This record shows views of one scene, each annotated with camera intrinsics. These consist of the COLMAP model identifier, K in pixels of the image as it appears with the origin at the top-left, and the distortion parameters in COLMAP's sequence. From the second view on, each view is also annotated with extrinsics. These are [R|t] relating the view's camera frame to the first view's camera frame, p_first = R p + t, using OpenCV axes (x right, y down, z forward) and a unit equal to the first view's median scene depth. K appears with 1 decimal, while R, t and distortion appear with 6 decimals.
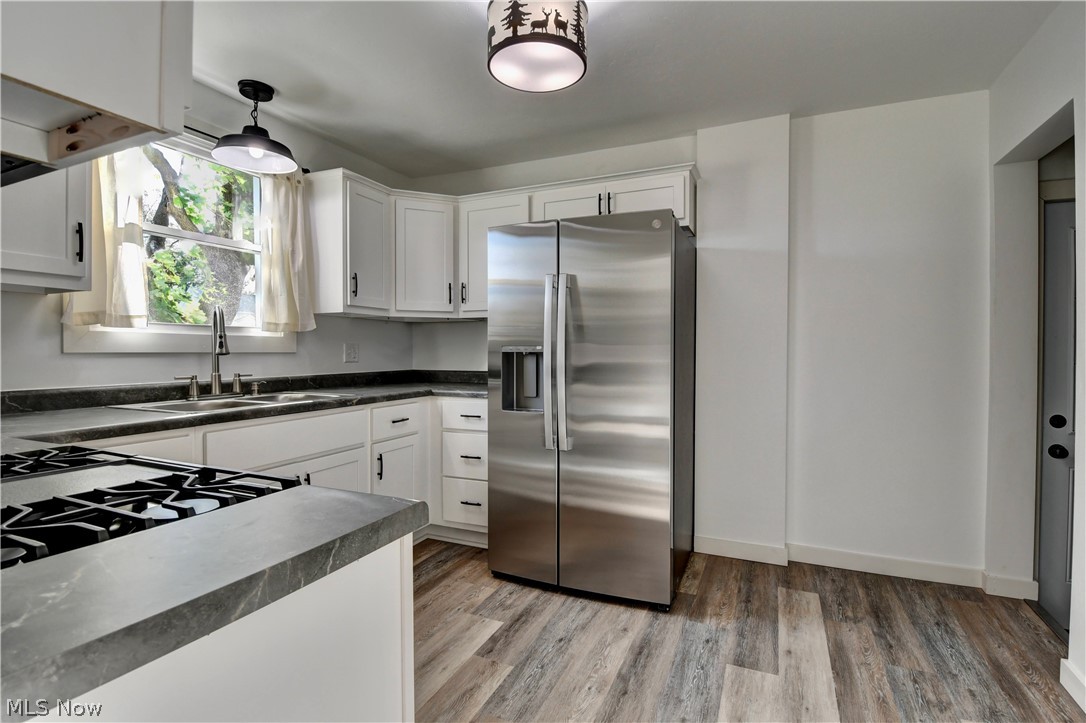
lens RADIAL K [[511.8, 0, 544.4], [0, 511.8, 357.6], [0, 0, 1]] dist [0.014436, -0.026974]
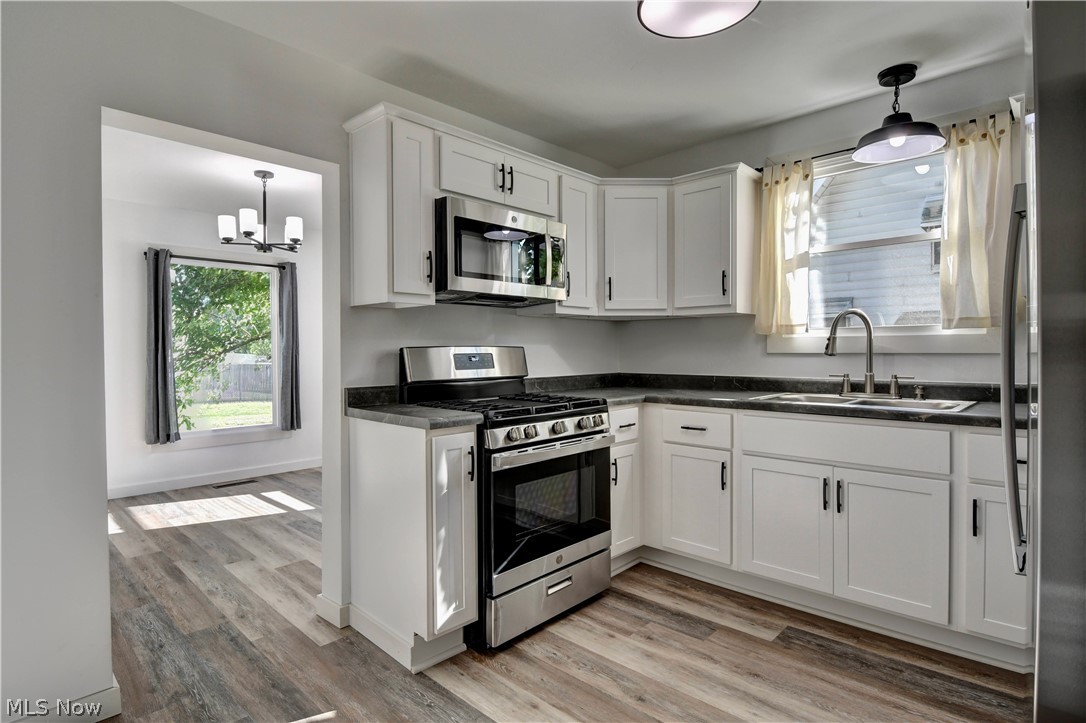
lens RADIAL K [[544.2, 0, 544.0], [0, 544.2, 357.8], [0, 0, 1]] dist [0.002169, -0.021301]
pose [[-0.339218, 0.011994, -0.940631, 0.591089], [-0.006575, 0.999864, 0.015120, -0.012446], [0.940685, 0.011314, -0.339093, 0.722772]]
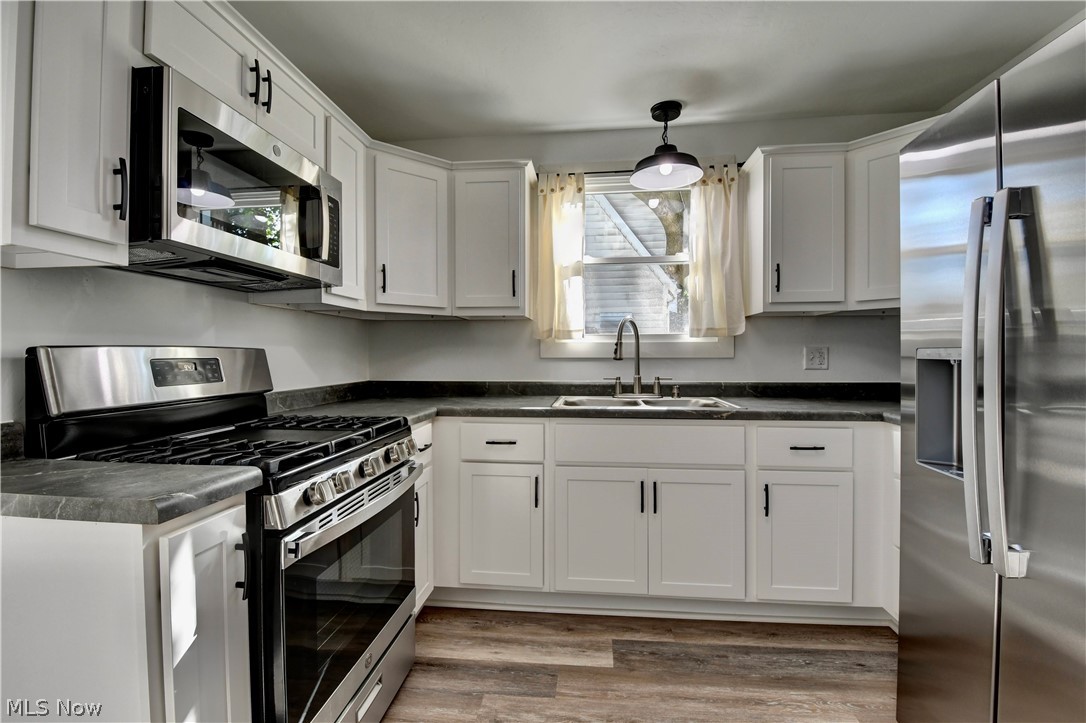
lens RADIAL K [[469.9, 0, 544.9], [0, 469.9, 357.3], [0, 0, 1]] dist [0.010253, -0.023891]
pose [[0.305185, 0.003038, -0.952288, 0.289618], [-0.009048, 0.999959, 0.000290, -0.008912], [0.952250, 0.008528, 0.305200, 0.460066]]
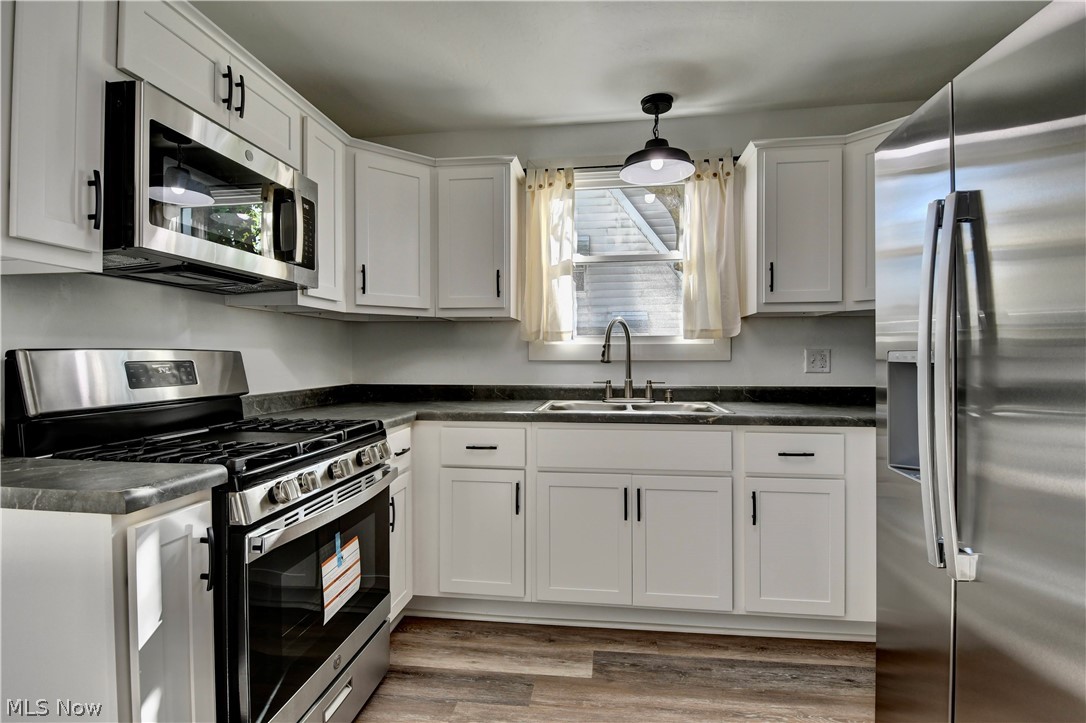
lens RADIAL K [[511.8, 0, 544.4], [0, 511.8, 357.6], [0, 0, 1]] dist [0.014436, -0.026974]
pose [[0.282380, -0.000900, -0.959302, 0.351226], [-0.009321, 0.999950, -0.003682, -0.009749], [0.959257, 0.009982, 0.282358, 0.494142]]
